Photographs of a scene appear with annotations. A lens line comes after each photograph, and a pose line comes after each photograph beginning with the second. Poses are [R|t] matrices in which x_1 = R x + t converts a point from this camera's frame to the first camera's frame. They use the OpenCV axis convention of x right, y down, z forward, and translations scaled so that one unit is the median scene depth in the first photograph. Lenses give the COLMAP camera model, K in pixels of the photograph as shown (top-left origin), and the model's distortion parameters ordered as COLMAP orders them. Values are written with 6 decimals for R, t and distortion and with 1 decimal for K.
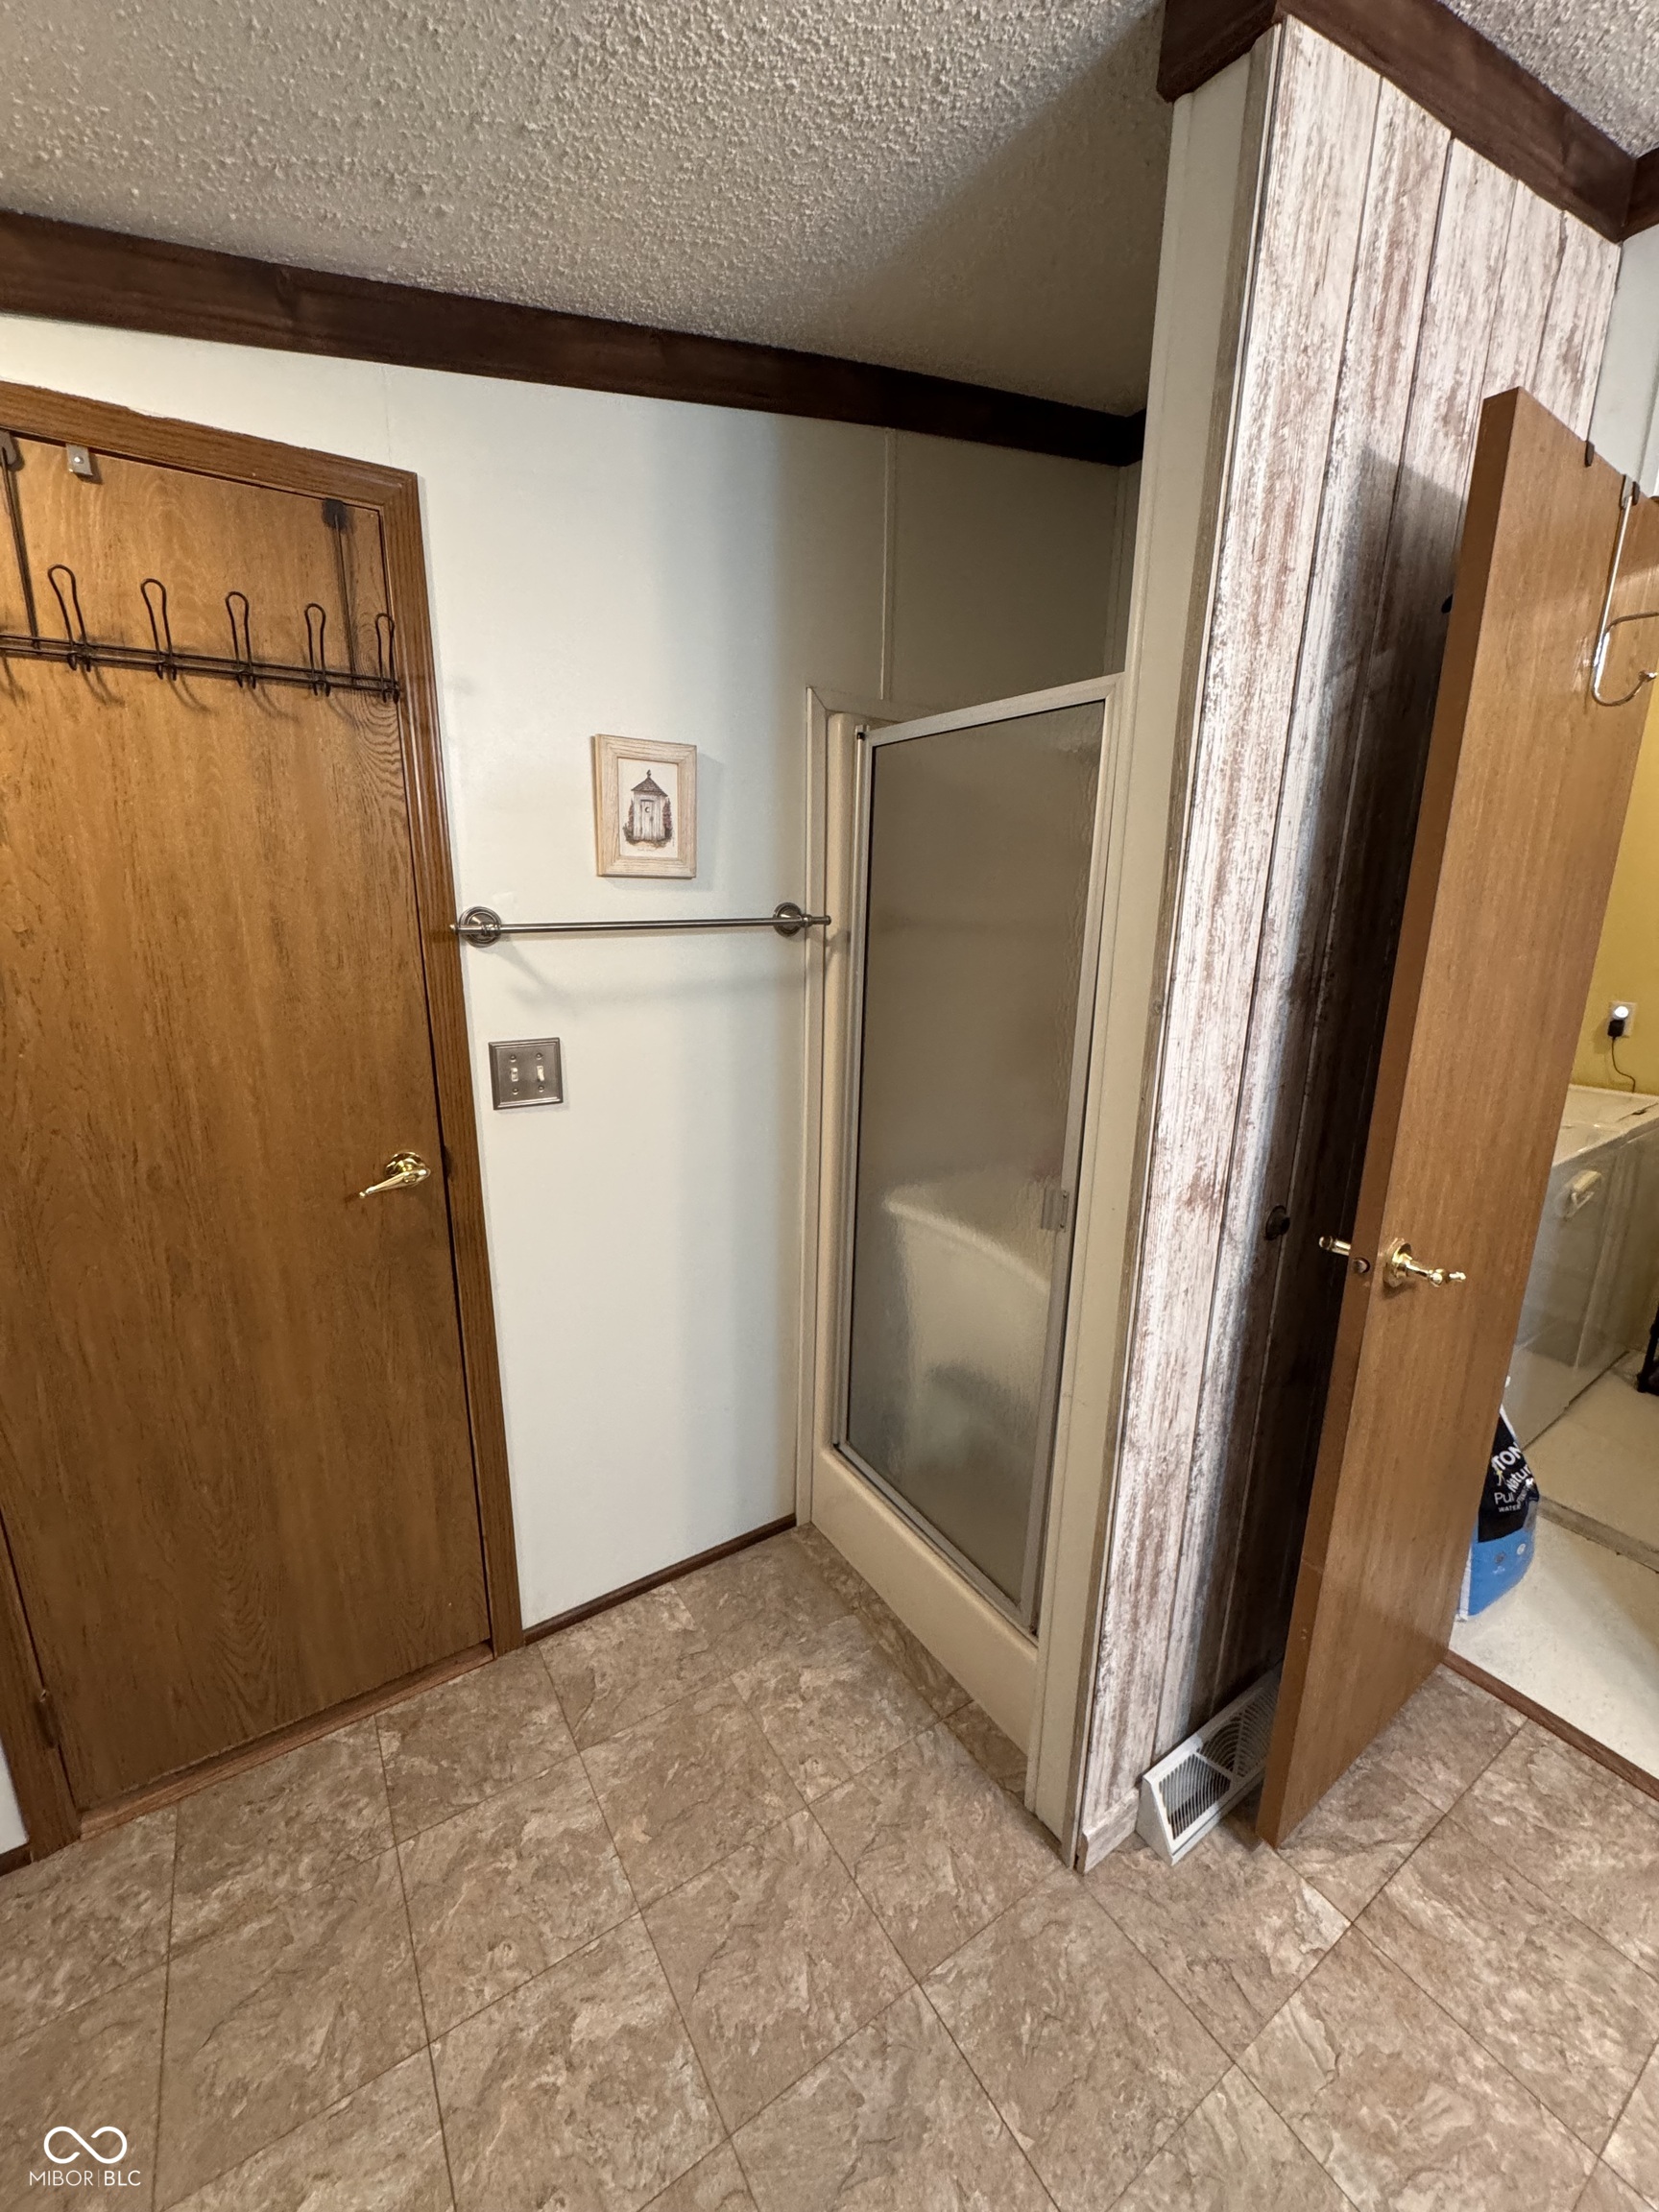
lens RADIAL K [[886.4, 0, 829.5], [0, 886.4, 1106.0], [0, 0, 1]] dist [-0.000836, -0.001200]
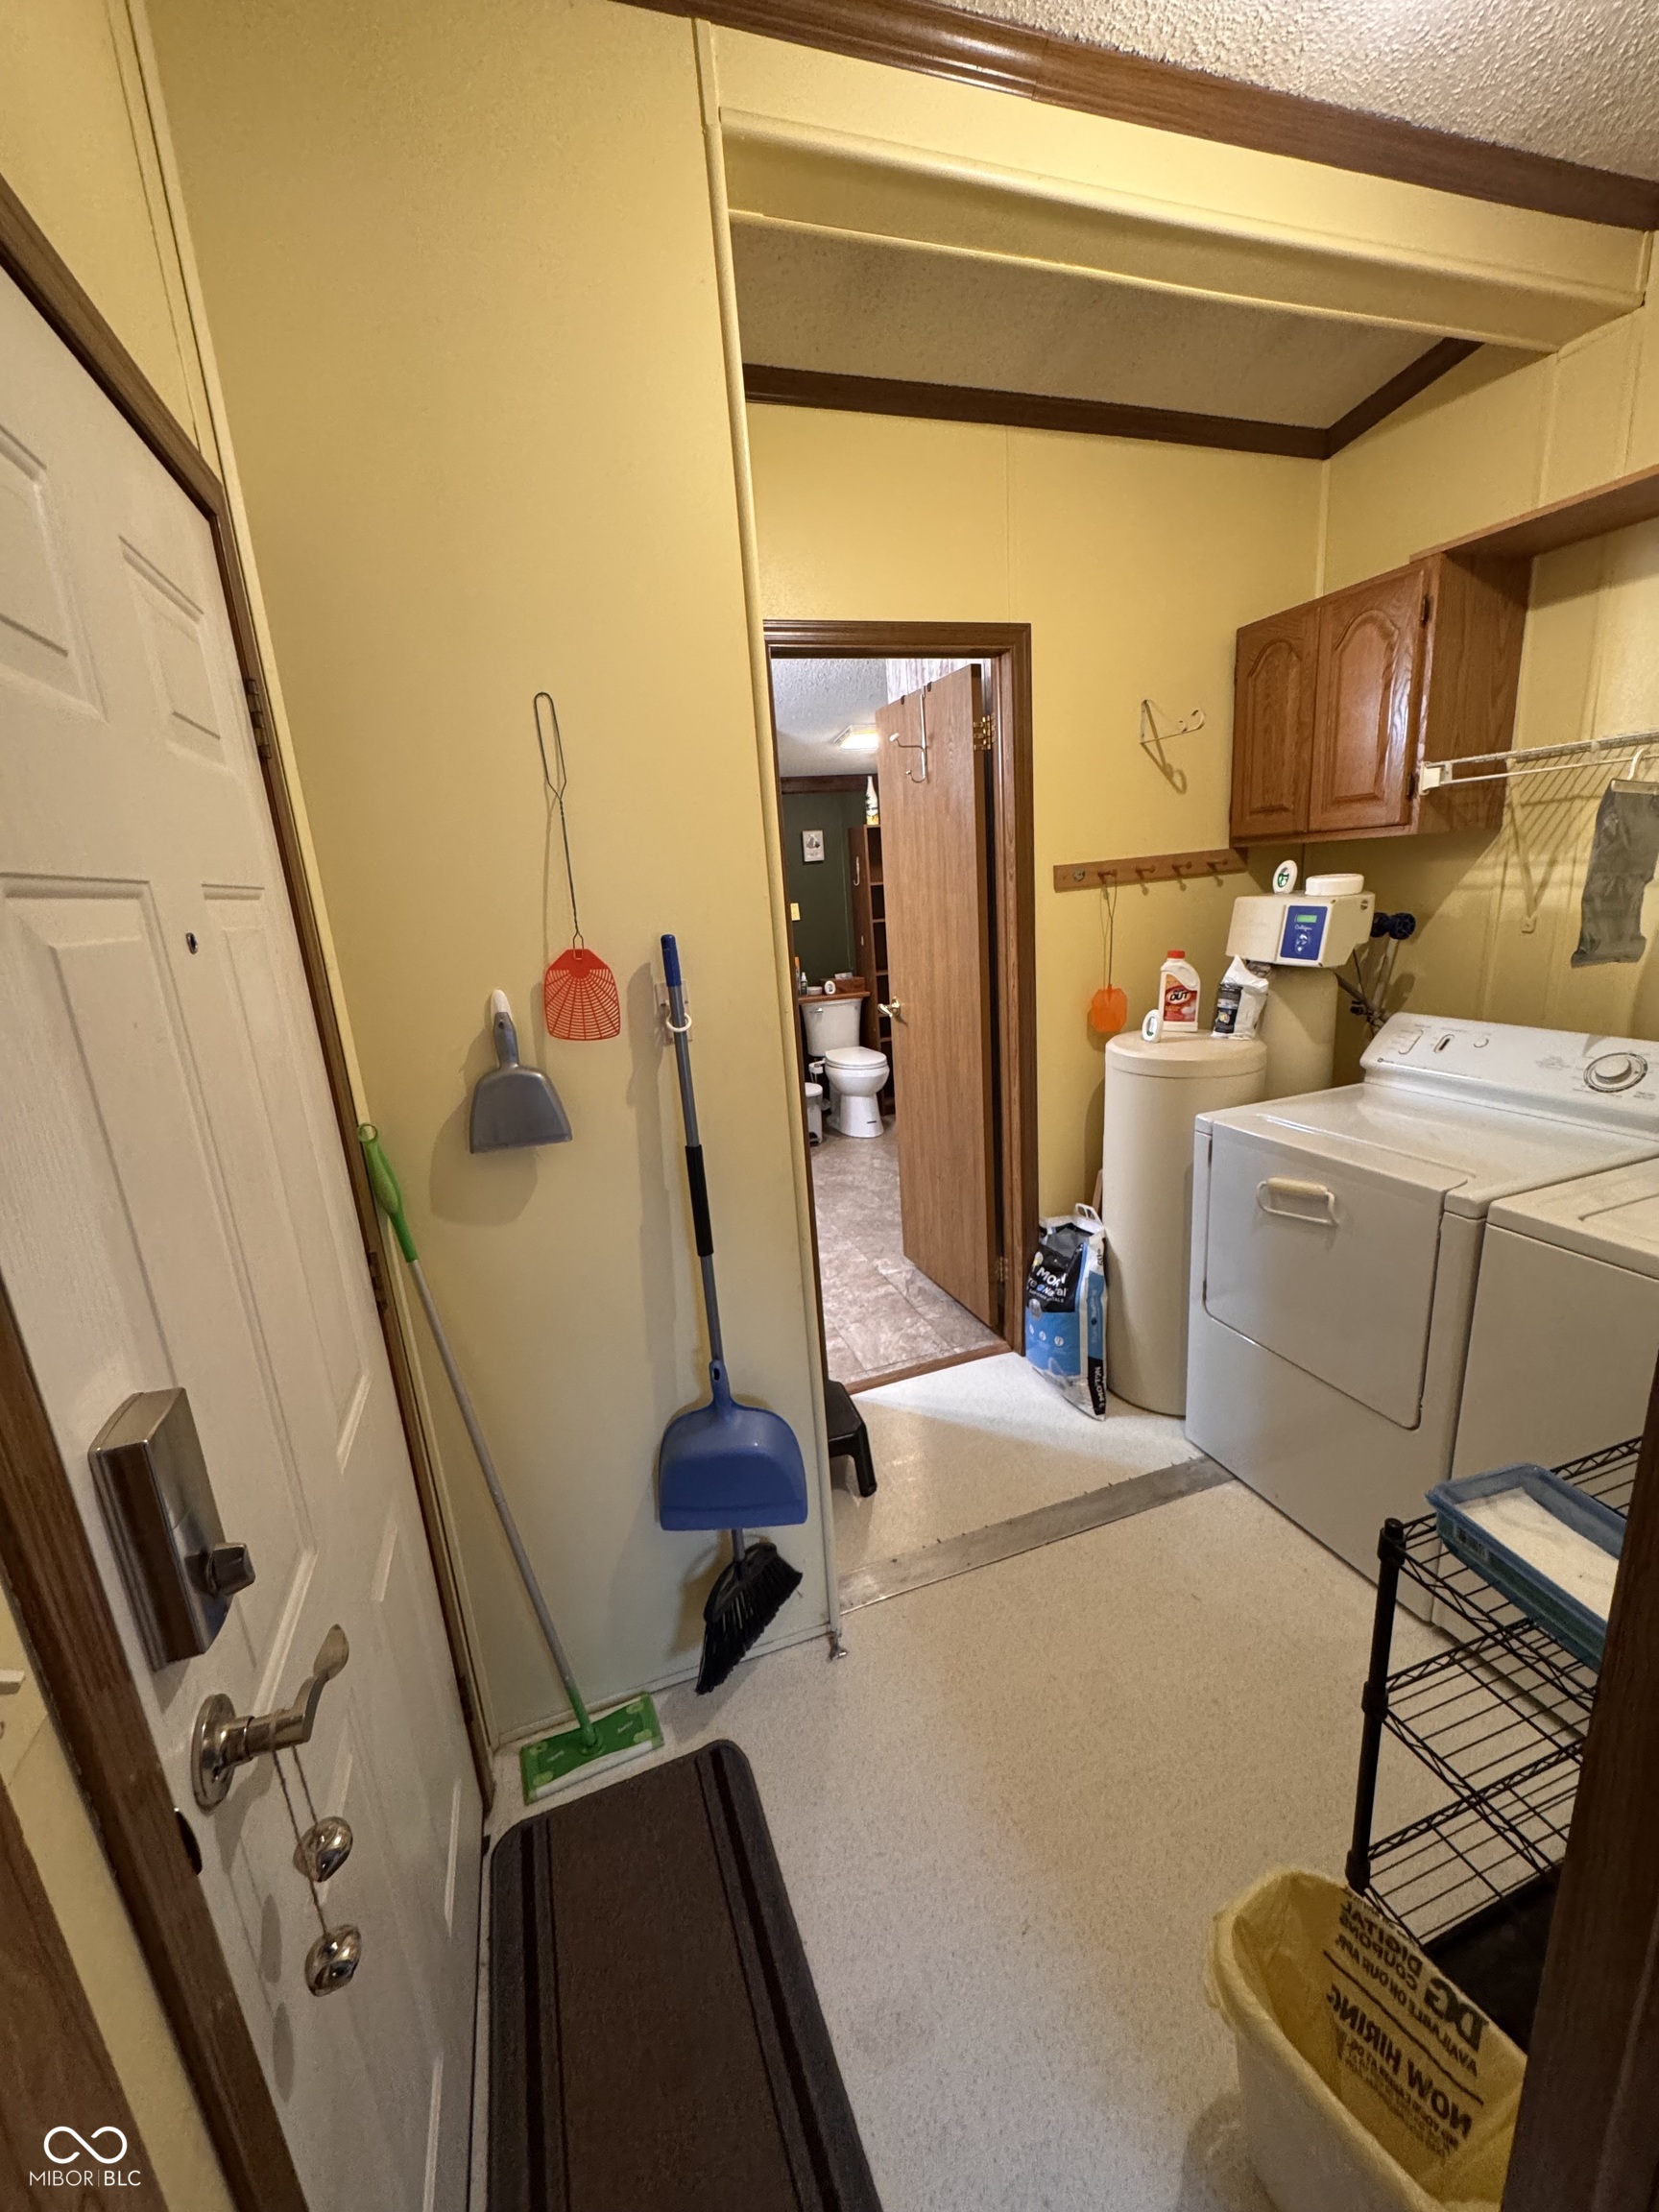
lens RADIAL K [[886.4, 0, 829.5], [0, 886.4, 1106.0], [0, 0, 1]] dist [-0.000836, -0.001200]
pose [[-0.251052, 0.251320, -0.934779, 3.085993], [-0.167538, 0.939850, 0.297679, -0.297105], [0.953364, 0.231344, -0.193846, 1.307715]]
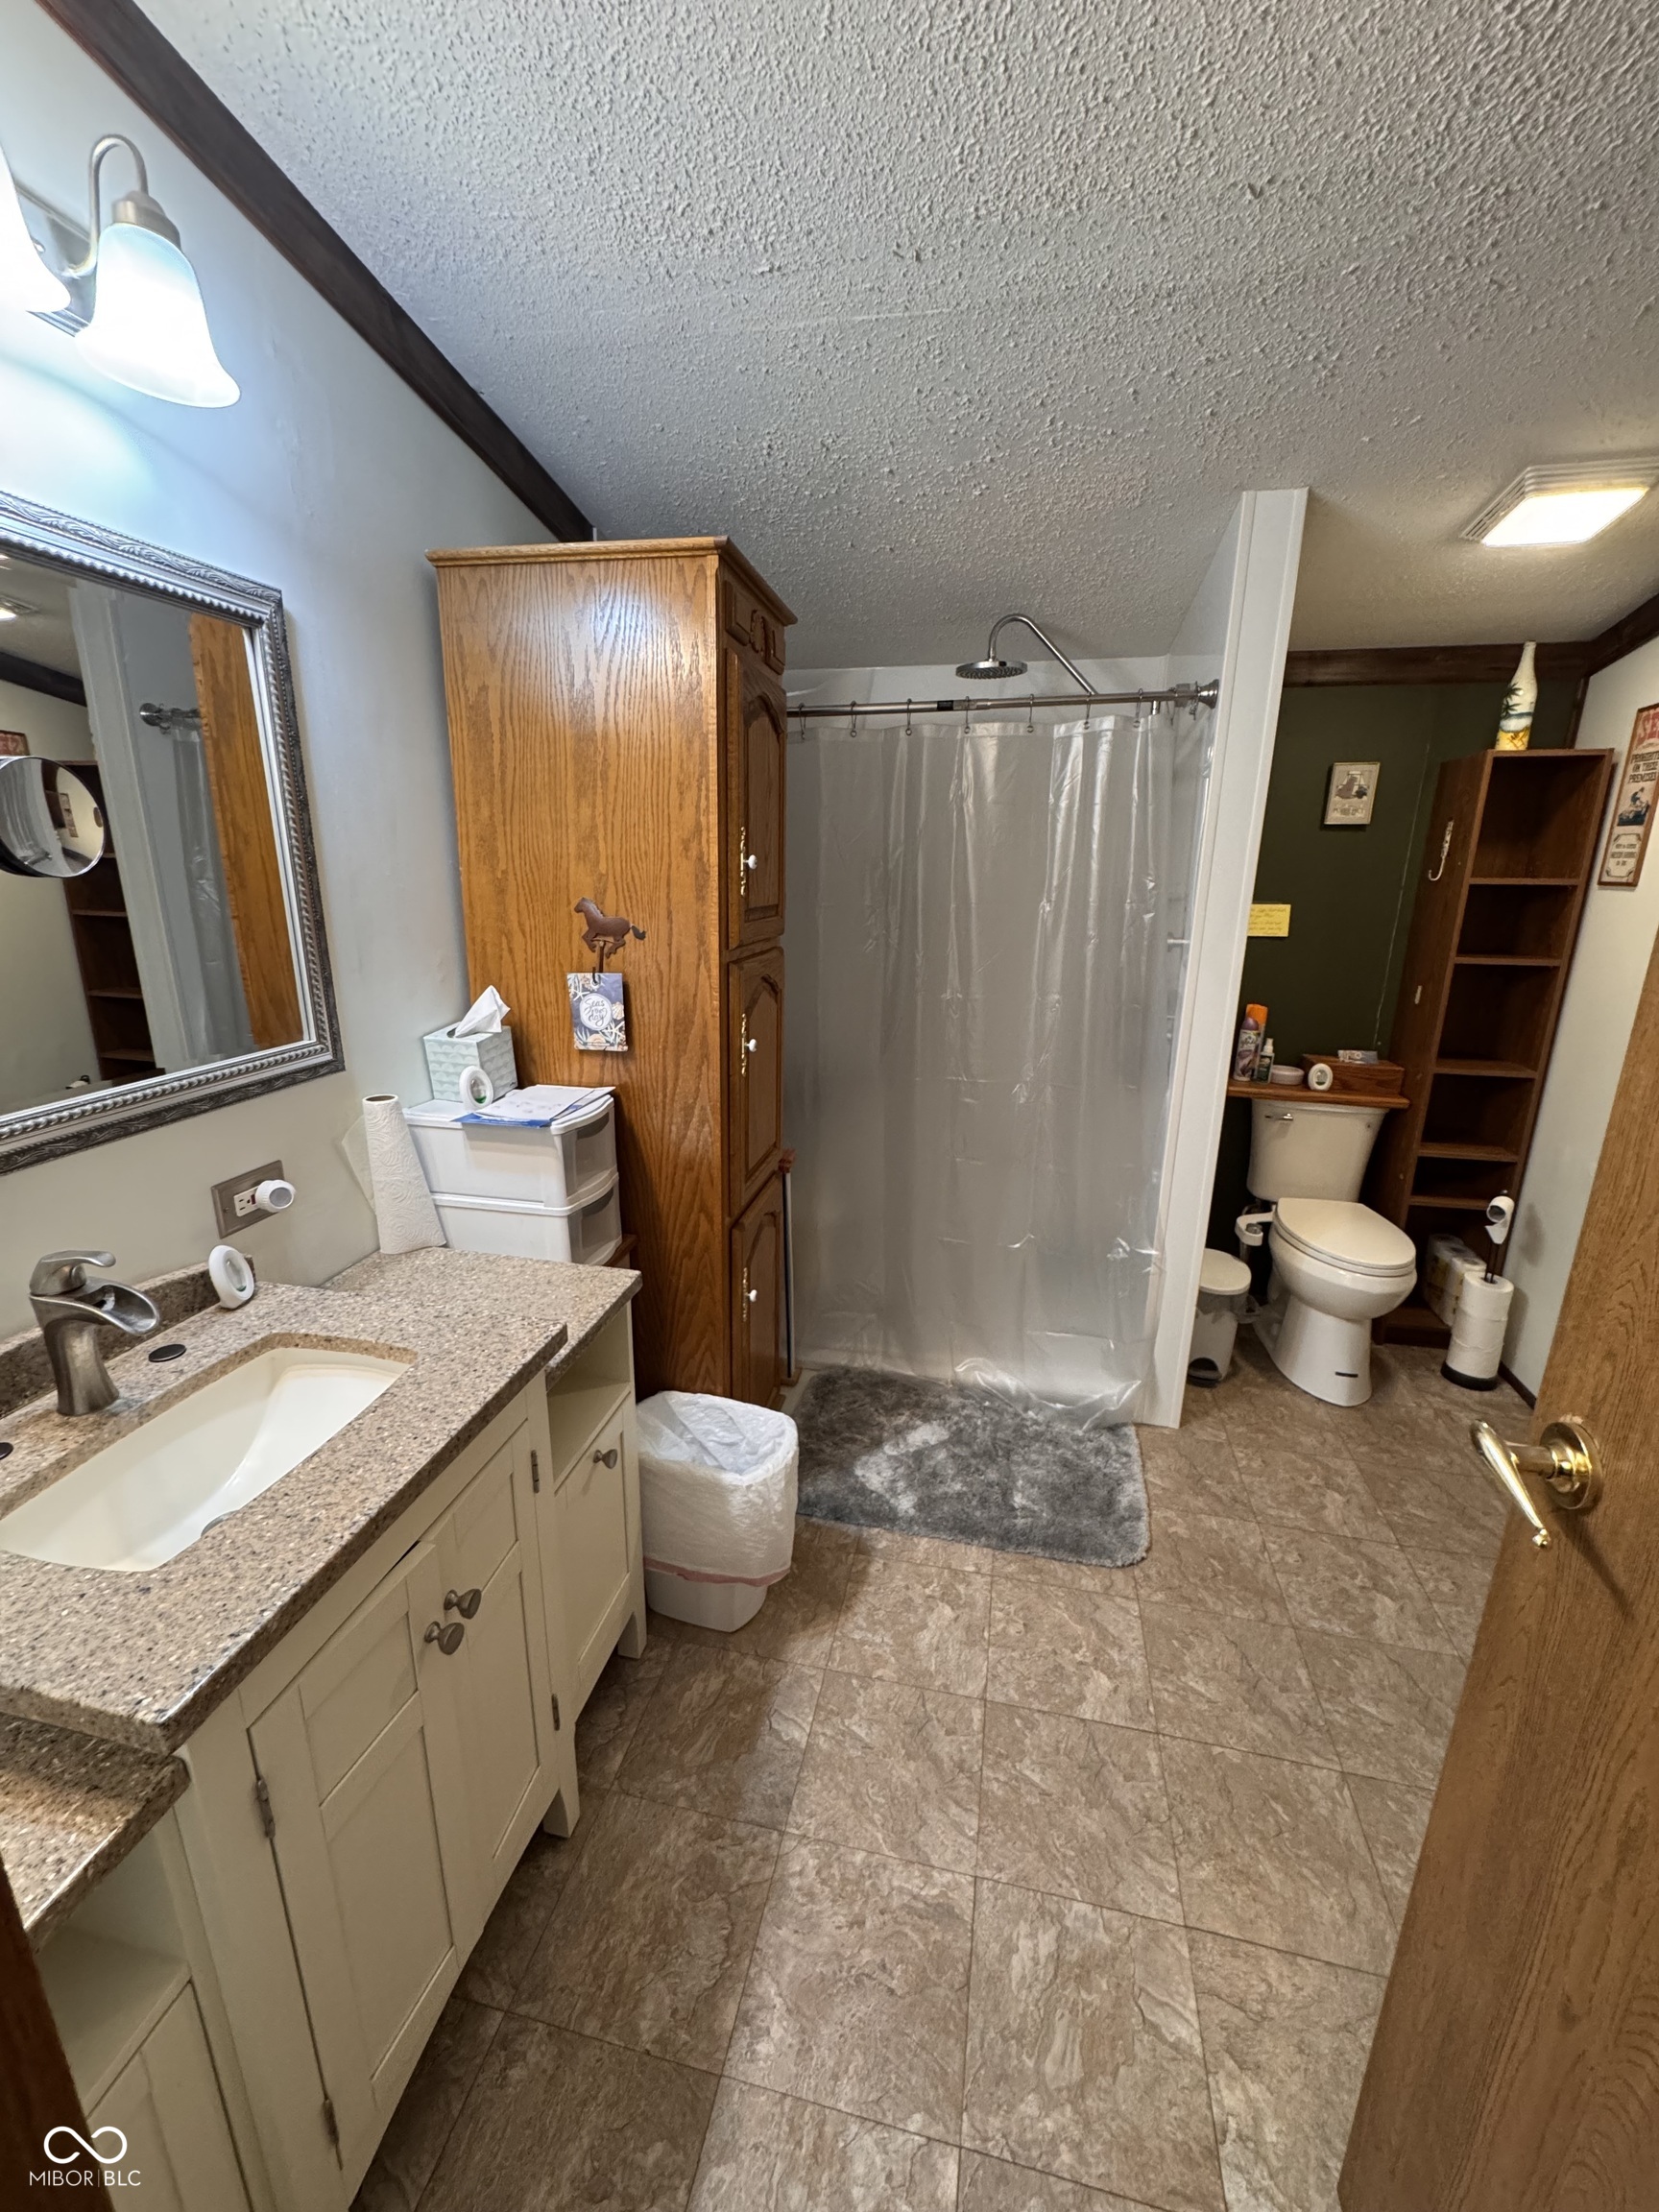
lens RADIAL K [[886.4, 0, 829.5], [0, 886.4, 1106.0], [0, 0, 1]] dist [-0.000836, -0.001200]
pose [[-0.713686, 0.172380, -0.678924, 1.244284], [-0.184725, 0.888617, 0.419805, -0.183453], [0.675669, 0.425023, -0.602350, 0.863482]]
